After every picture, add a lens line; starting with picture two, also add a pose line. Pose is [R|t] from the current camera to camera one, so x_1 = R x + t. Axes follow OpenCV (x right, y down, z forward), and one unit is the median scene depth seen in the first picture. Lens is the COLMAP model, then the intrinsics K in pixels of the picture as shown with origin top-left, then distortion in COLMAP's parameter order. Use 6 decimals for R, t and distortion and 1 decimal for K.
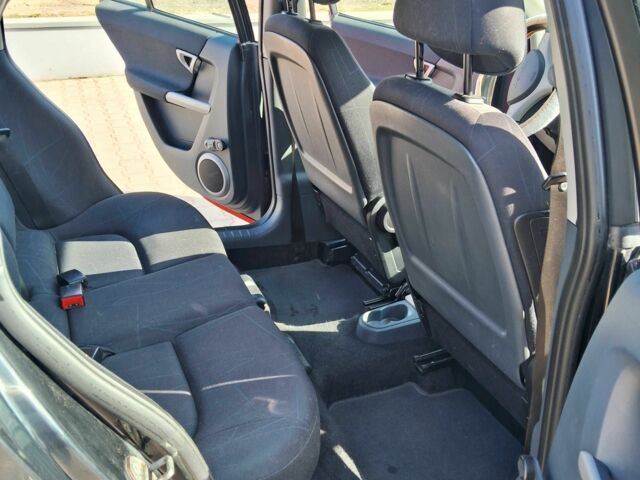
lens RADIAL K [[624.7, 0, 322.7], [0, 624.7, 240.9], [0, 0, 1]] dist [0.075334, -0.303995]
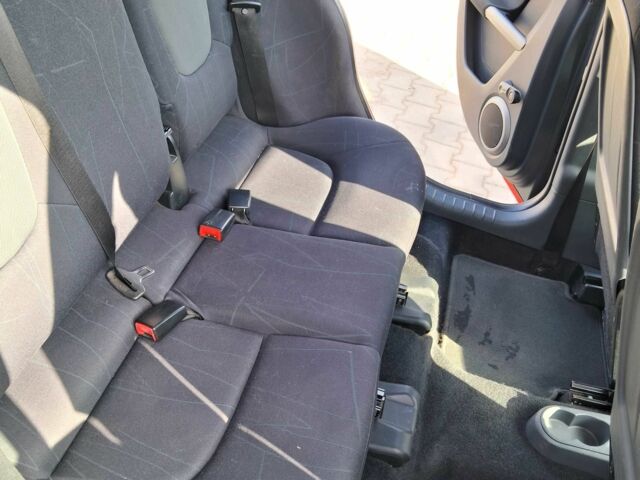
lens RADIAL K [[624.7, 0, 322.7], [0, 624.7, 240.9], [0, 0, 1]] dist [0.075334, -0.303995]
pose [[0.777729, 0.460408, -0.427974, 0.067124], [-0.368411, 0.885503, 0.283122, -0.129285], [0.509324, -0.062522, 0.858301, 0.214328]]
